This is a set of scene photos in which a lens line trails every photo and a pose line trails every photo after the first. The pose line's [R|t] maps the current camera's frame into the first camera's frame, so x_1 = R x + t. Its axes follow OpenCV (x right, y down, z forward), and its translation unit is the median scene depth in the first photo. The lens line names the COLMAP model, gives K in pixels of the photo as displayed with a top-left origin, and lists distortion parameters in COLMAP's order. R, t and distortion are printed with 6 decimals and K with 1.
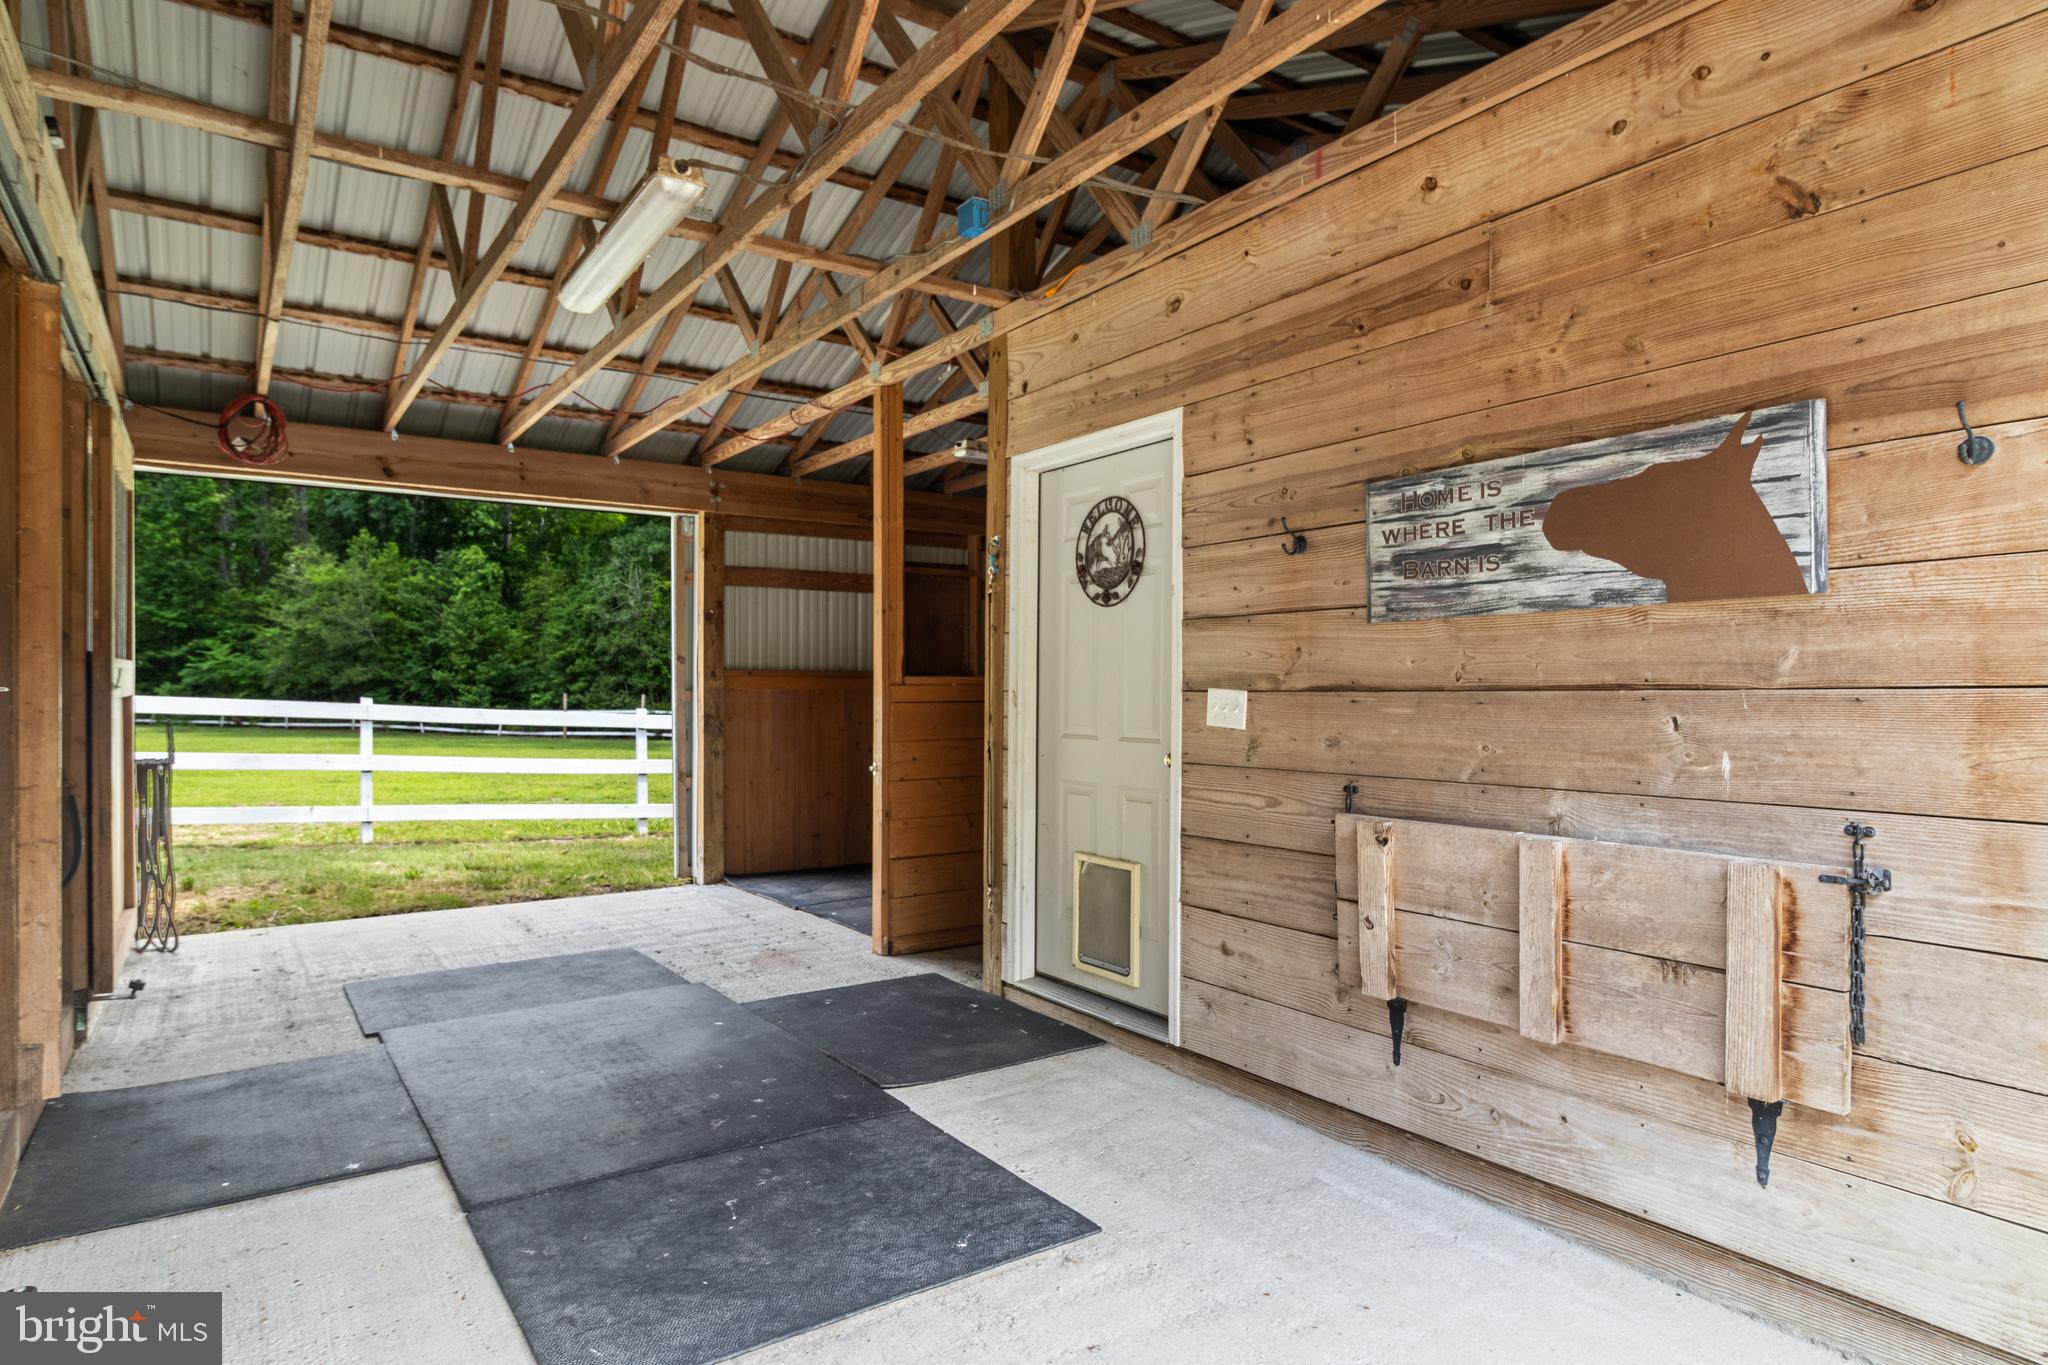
lens RADIAL K [[1161.5, 0, 1017.7], [0, 1161.5, 716.4], [0, 0, 1]] dist [0.002726, 0.002745]
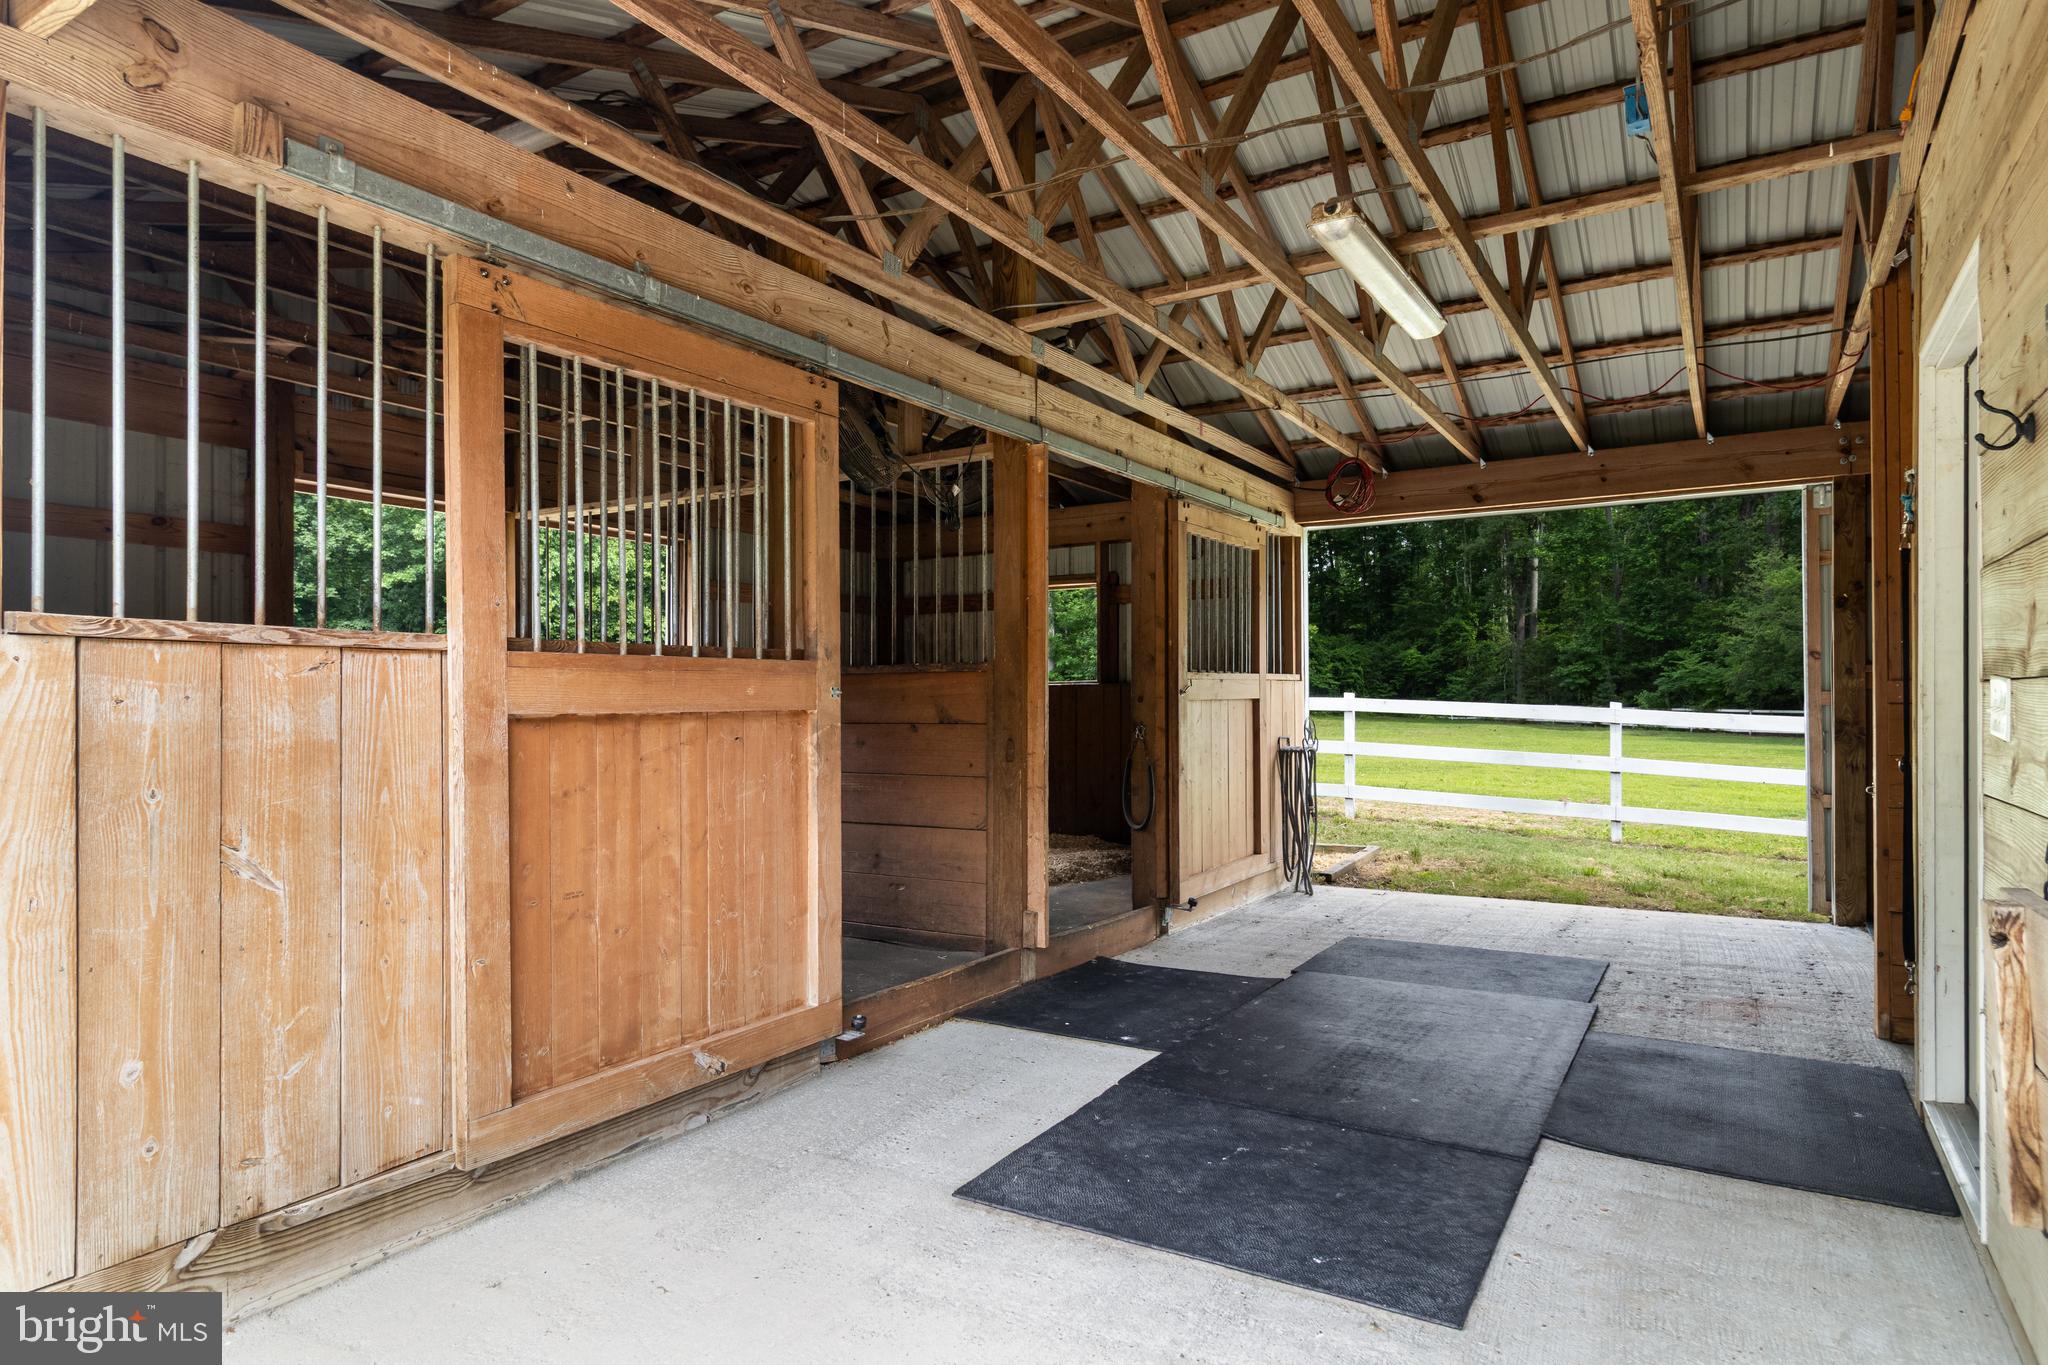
lens RADIAL K [[1161.5, 0, 1024.7], [0, 1161.5, 684.5], [0, 0, 1]] dist [0.002726, 0.002745]
pose [[0.405568, -0.016375, -0.913918, 0.509305], [-0.014424, 0.999600, -0.024311, 0.003907], [0.913951, 0.023043, 0.405170, 0.260314]]
